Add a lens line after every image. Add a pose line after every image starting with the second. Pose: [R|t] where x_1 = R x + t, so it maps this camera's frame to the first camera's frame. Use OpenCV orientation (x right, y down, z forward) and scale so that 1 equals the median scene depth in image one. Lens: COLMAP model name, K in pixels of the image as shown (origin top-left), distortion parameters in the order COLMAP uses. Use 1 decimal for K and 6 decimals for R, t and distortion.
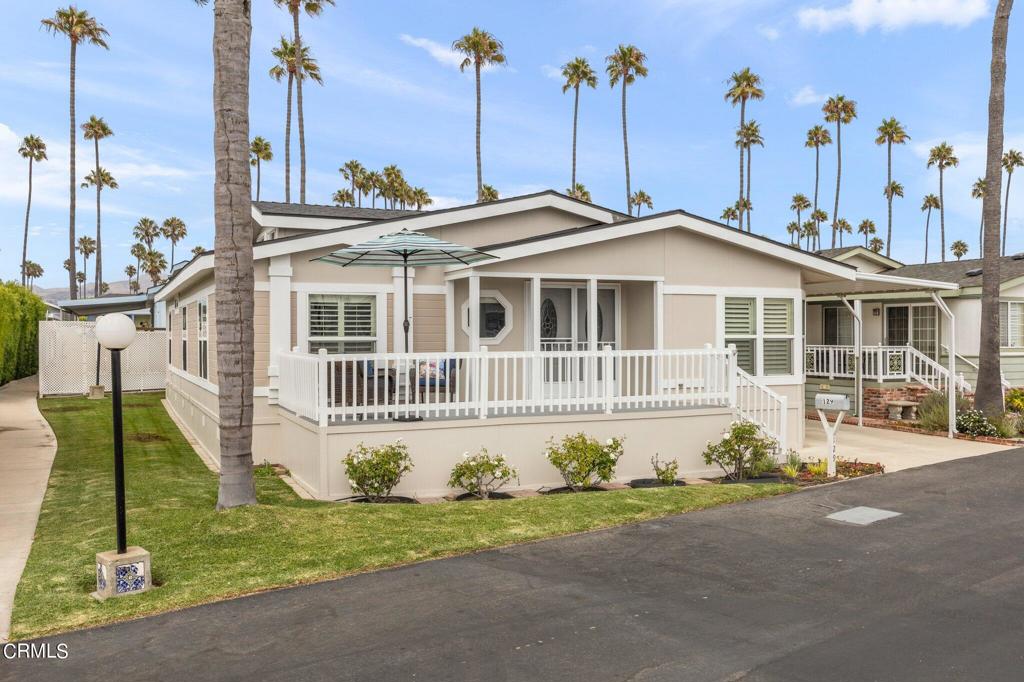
lens RADIAL K [[928.8, 0, 482.3], [0, 928.8, 340.7], [0, 0, 1]] dist [0.010676, 0.000000]
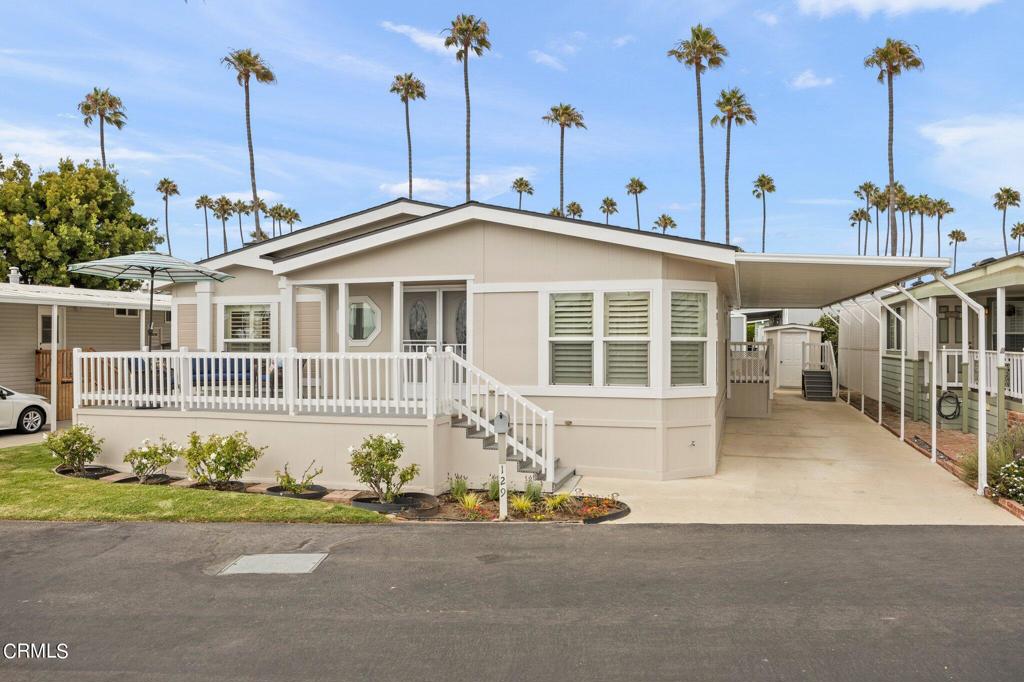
lens RADIAL K [[713.0, 0, 510.2], [0, 713.0, 336.5], [0, 0, 1]] dist [-0.002264, 0.000658]
pose [[0.757193, -0.001361, -0.653190, 0.663617], [-0.003574, 0.999974, -0.006227, -0.002331], [0.653182, 0.007049, 0.757169, 0.461342]]
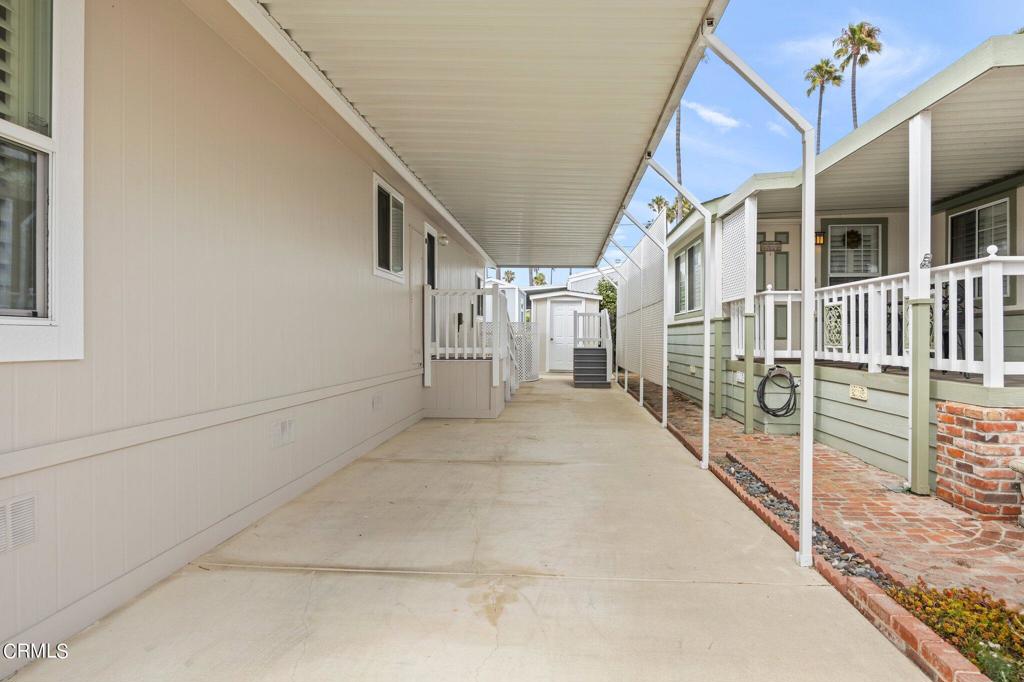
lens RADIAL K [[616.2, 0, 514.6], [0, 616.2, 344.6], [0, 0, 1]] dist [0.000252, -0.003523]
pose [[0.887767, 0.006266, -0.460251, 0.526448], [-0.003698, 0.999972, 0.006479, 0.043326], [0.460278, -0.004050, 0.887765, 1.051811]]
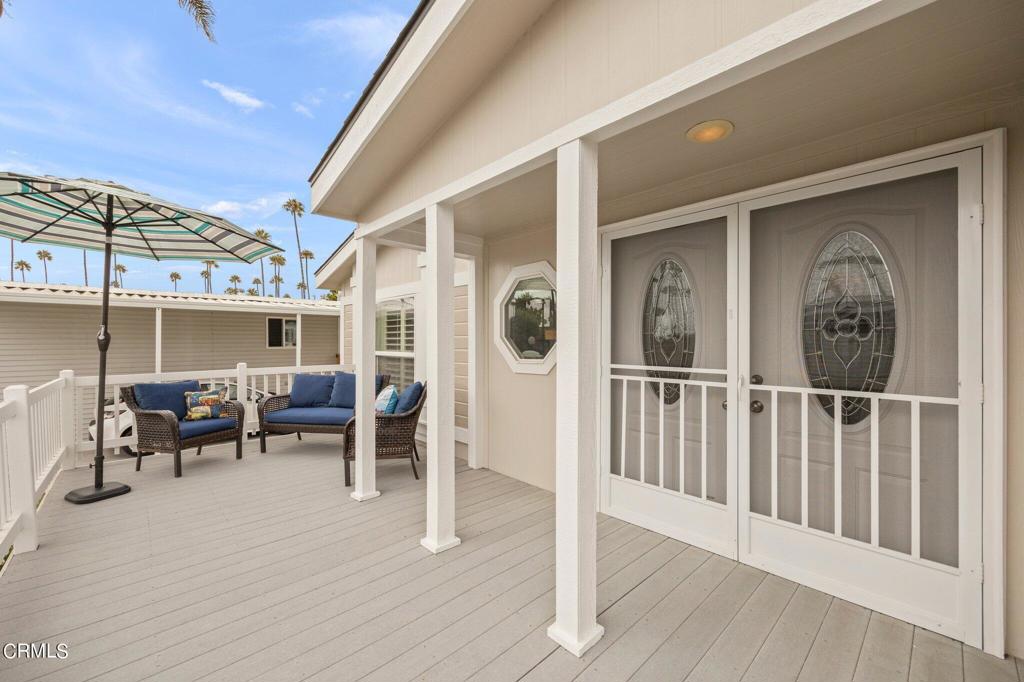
lens RADIAL K [[405.8, 0, 508.0], [0, 405.8, 341.6], [0, 0, 1]] dist [0.001983, 0.000106]
pose [[0.341912, 0.004568, -0.939721, 0.199697], [-0.001990, 0.999989, 0.004137, -0.013183], [0.939730, 0.000456, 0.341918, 0.879382]]
